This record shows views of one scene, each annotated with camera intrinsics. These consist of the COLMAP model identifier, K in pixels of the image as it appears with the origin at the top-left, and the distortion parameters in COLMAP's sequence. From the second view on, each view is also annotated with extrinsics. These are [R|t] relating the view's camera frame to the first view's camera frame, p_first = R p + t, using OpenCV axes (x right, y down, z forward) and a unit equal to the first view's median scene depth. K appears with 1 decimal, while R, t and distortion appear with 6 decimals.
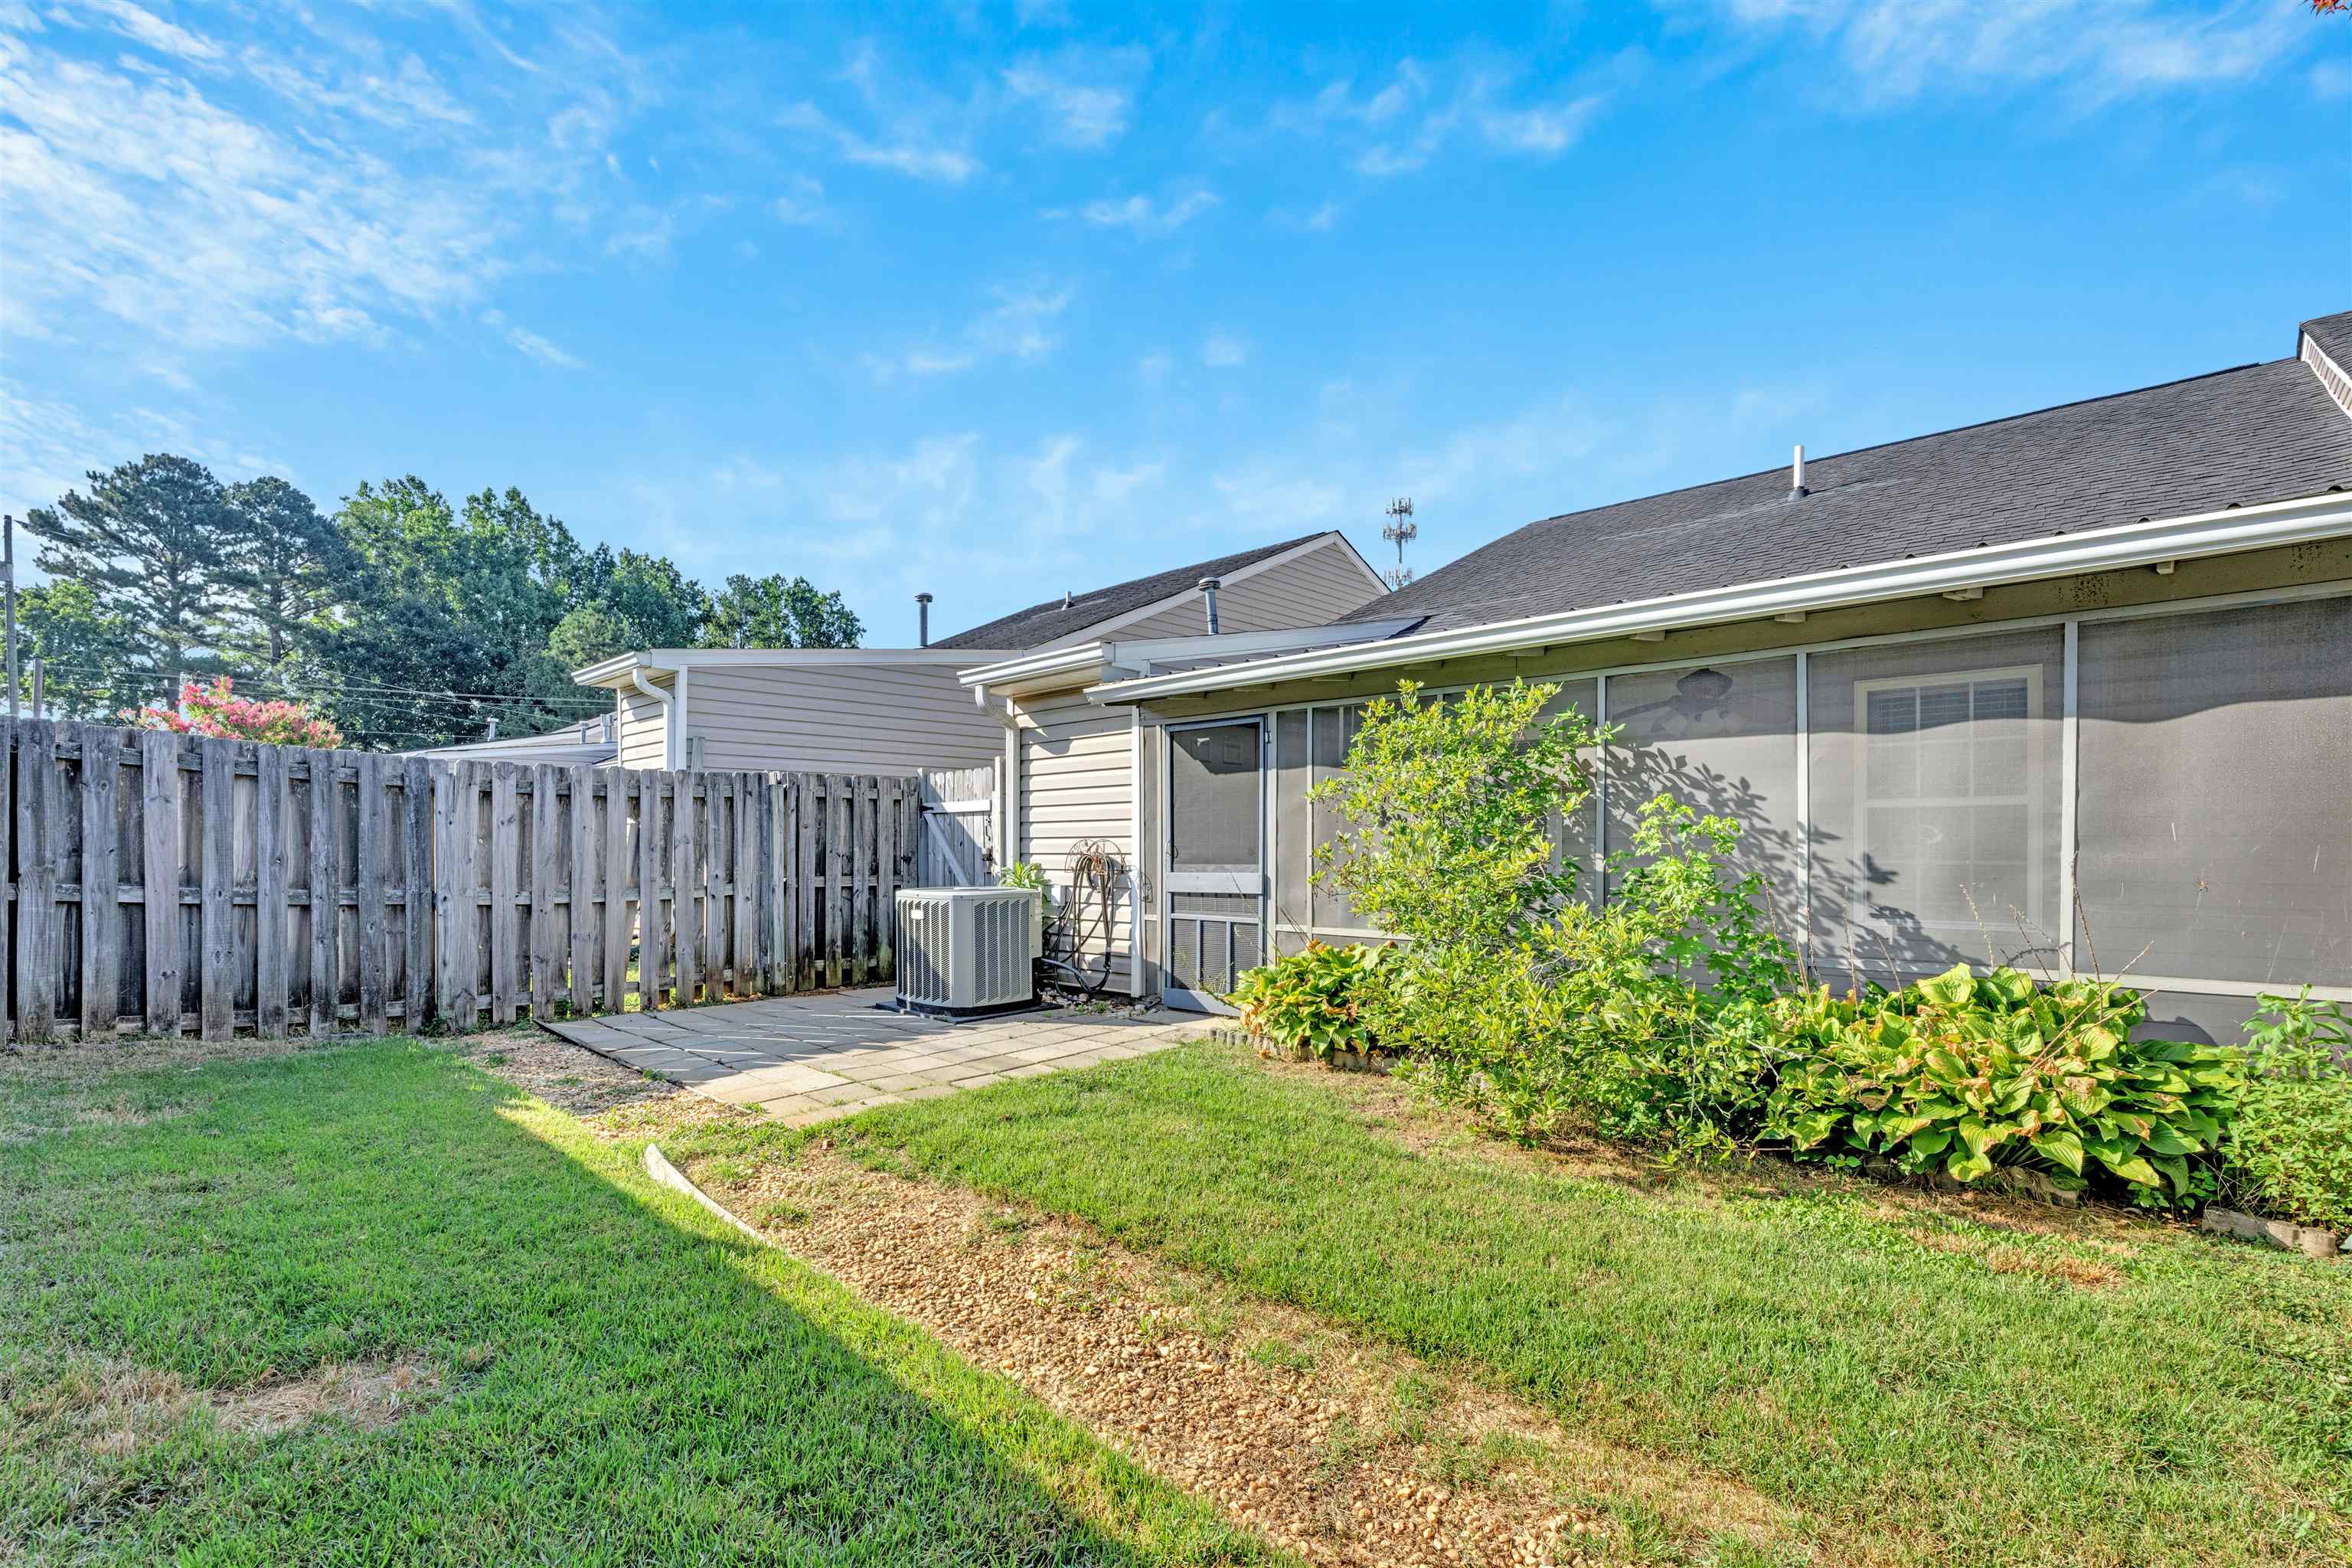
lens RADIAL K [[1058.8, 0, 1176.6], [0, 1058.8, 832.1], [0, 0, 1]] dist [0.022623, -0.013932]
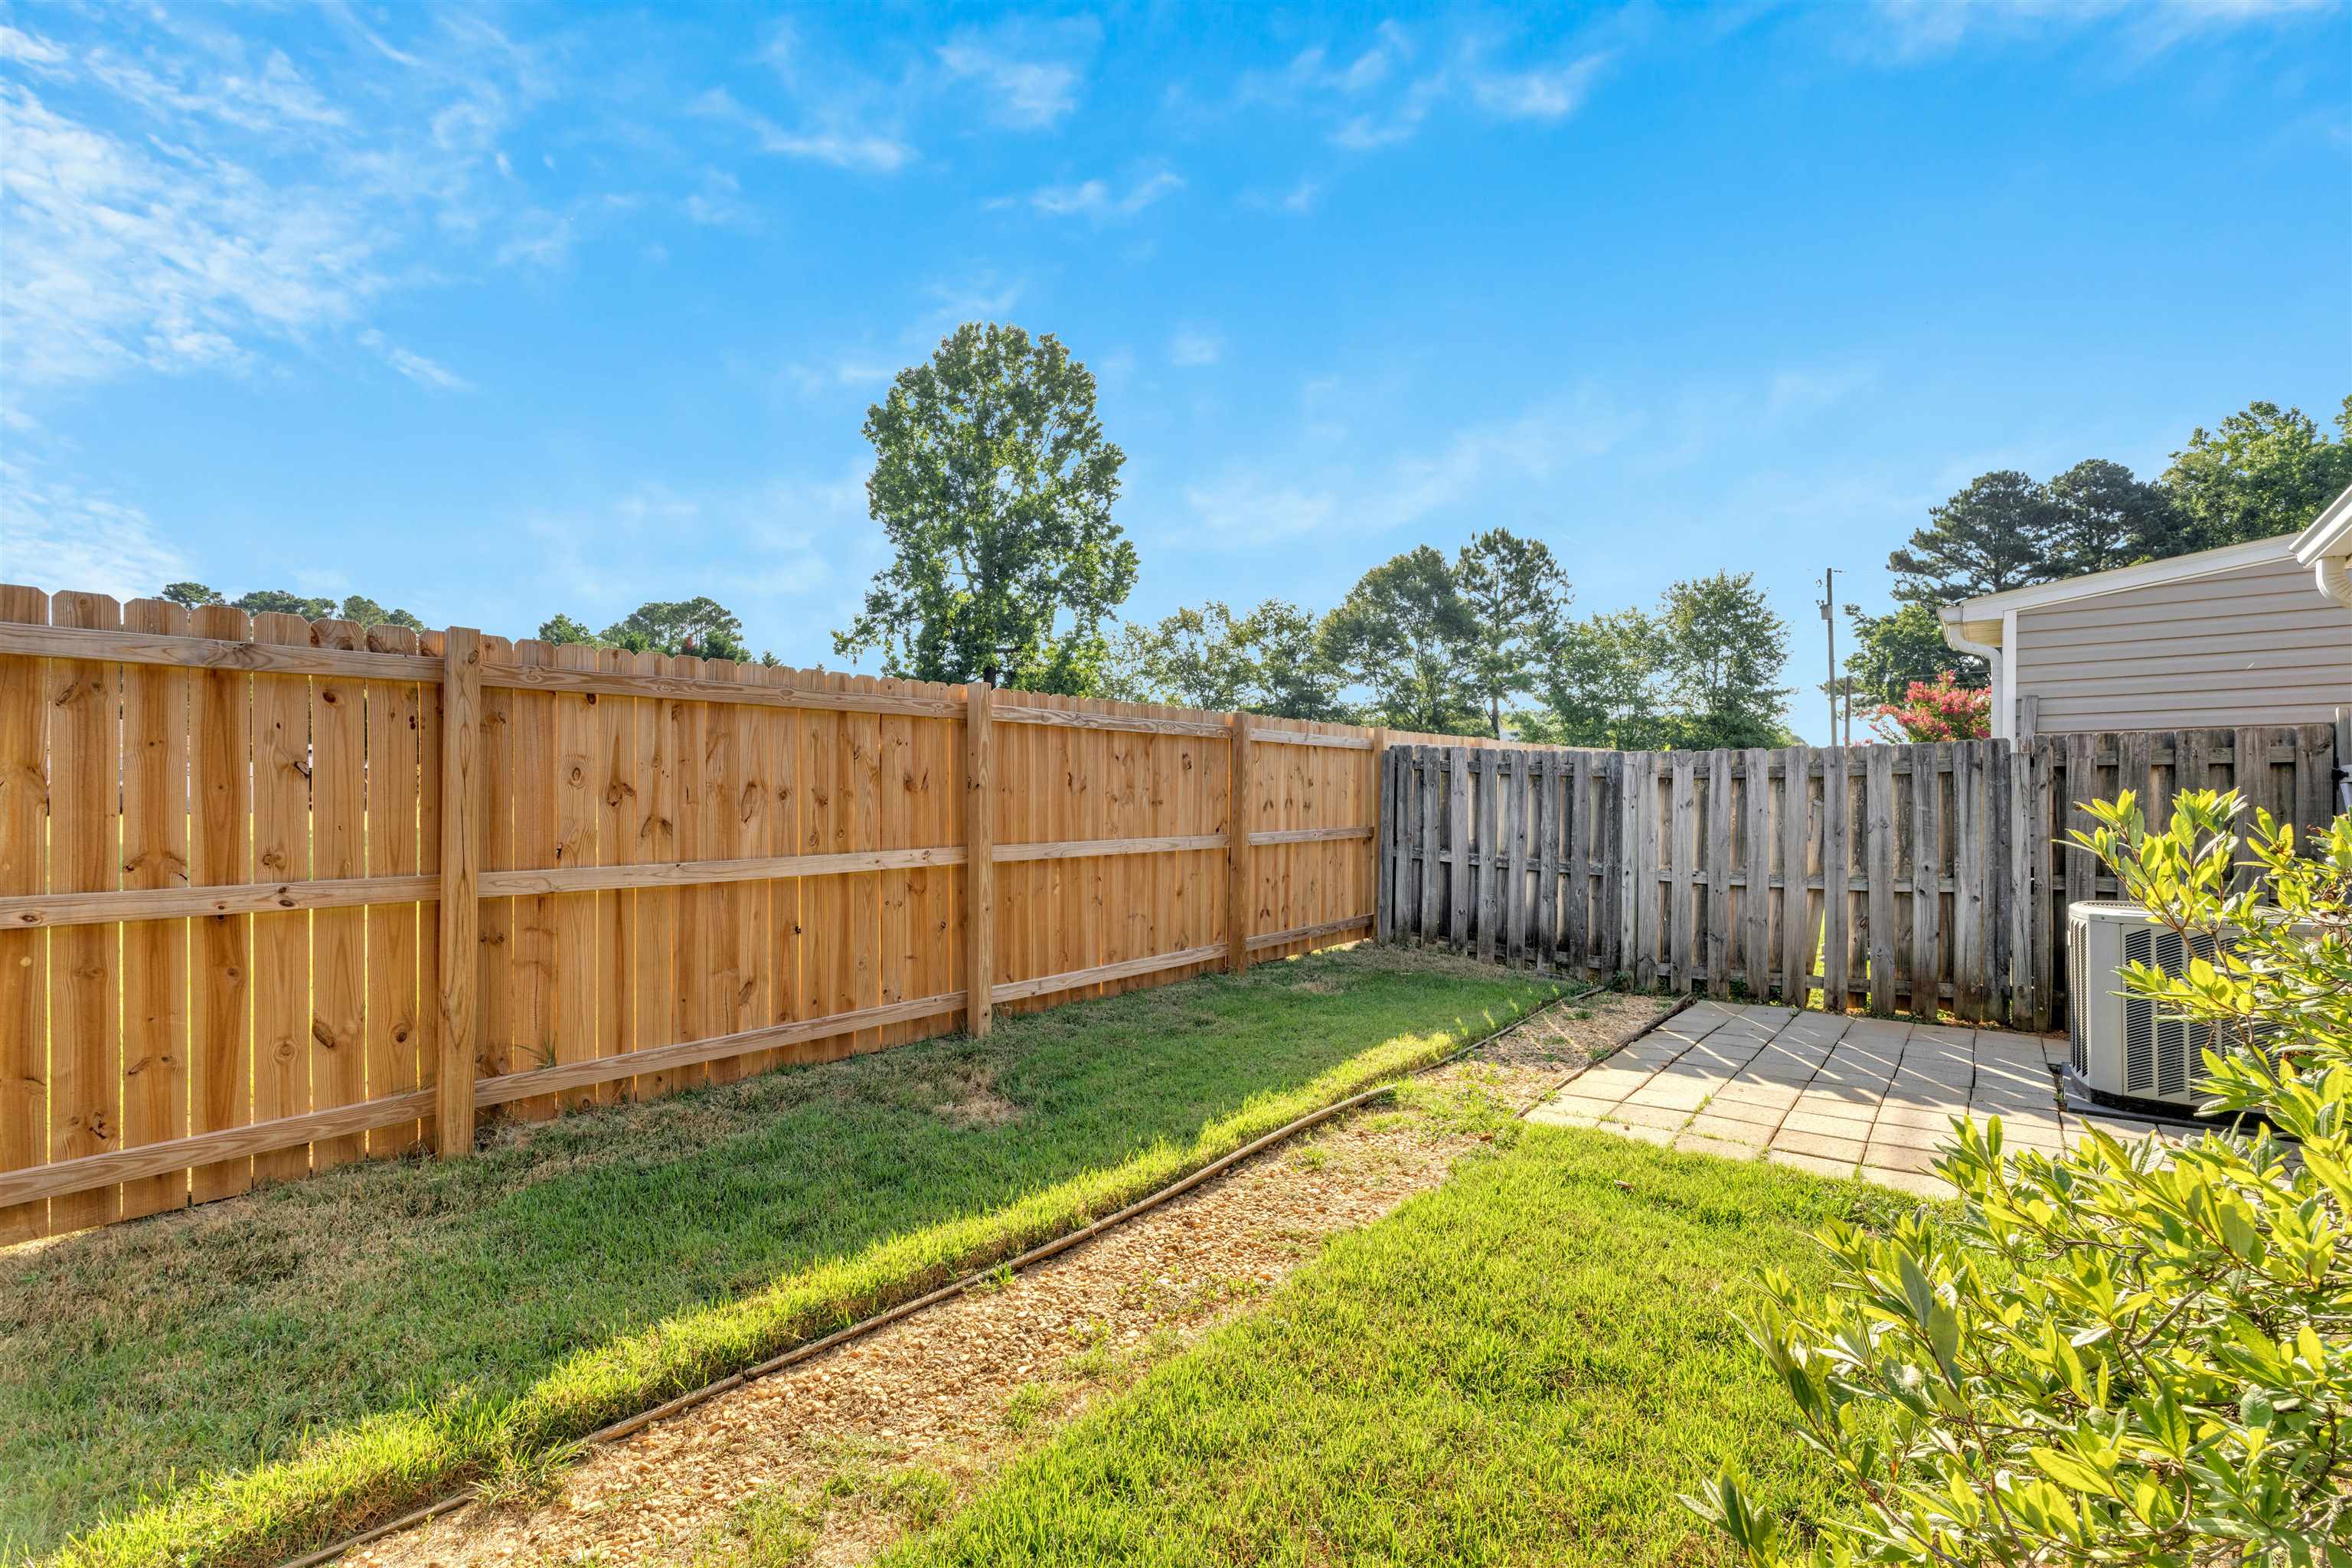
lens RADIAL K [[1040.3, 0, 1175.6], [0, 1040.3, 809.5], [0, 0, 1]] dist [-0.000881, -0.000047]
pose [[0.099507, -0.004220, -0.995028, 0.351953], [0.002168, 0.999990, -0.004024, -0.002687], [0.995035, -0.001756, 0.099515, 0.370361]]
